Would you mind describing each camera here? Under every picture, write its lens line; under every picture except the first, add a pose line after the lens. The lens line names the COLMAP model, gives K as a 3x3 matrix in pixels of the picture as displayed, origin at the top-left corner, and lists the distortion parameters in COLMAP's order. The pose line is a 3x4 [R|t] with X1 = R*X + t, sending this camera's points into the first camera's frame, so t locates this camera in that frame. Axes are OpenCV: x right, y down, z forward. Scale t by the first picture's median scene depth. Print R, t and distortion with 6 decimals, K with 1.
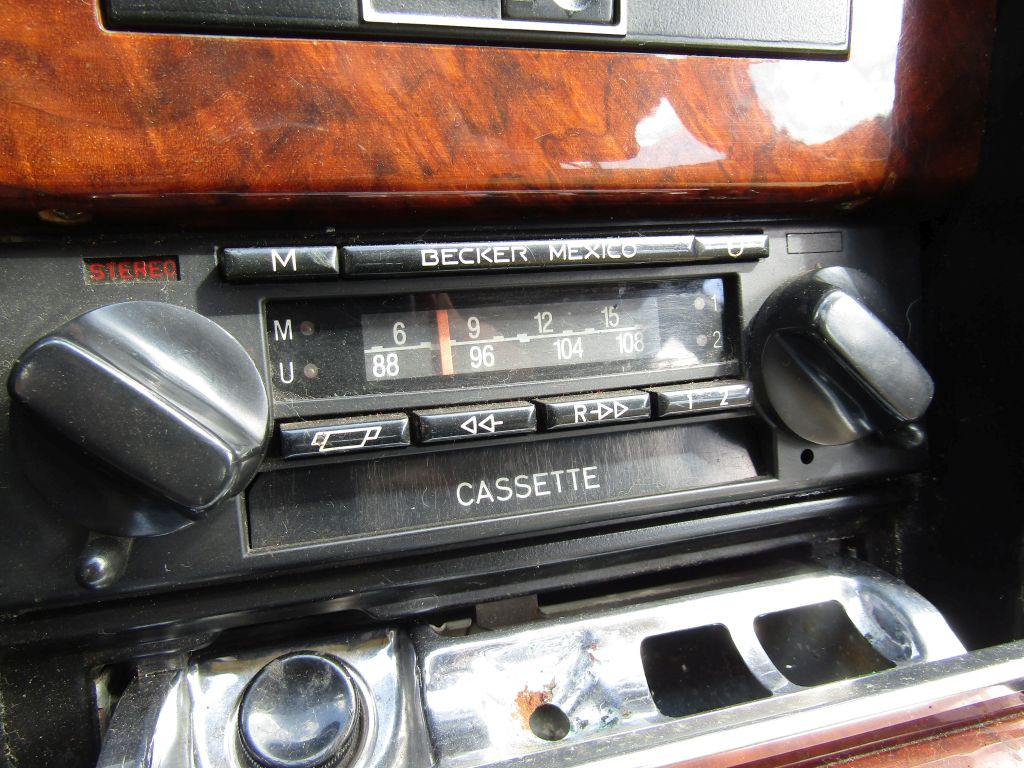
lens RADIAL K [[724.5, 0, 514.1], [0, 724.5, 381.9], [0, 0, 1]] dist [0.002475, -0.009456]
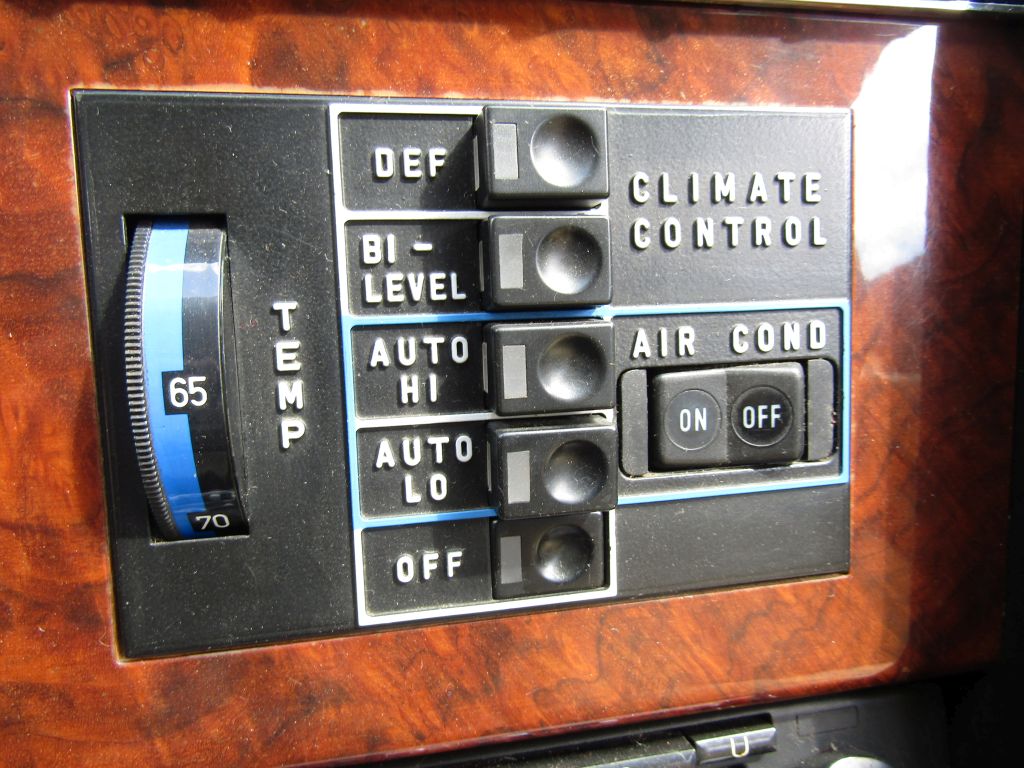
lens RADIAL K [[724.5, 0, 514.1], [0, 724.5, 381.9], [0, 0, 1]] dist [0.002475, -0.009456]
pose [[0.996053, 0.008292, -0.088375, 0.106034], [-0.017935, 0.993892, -0.108889, -0.718775], [0.086932, 0.110044, 0.990118, -0.067170]]
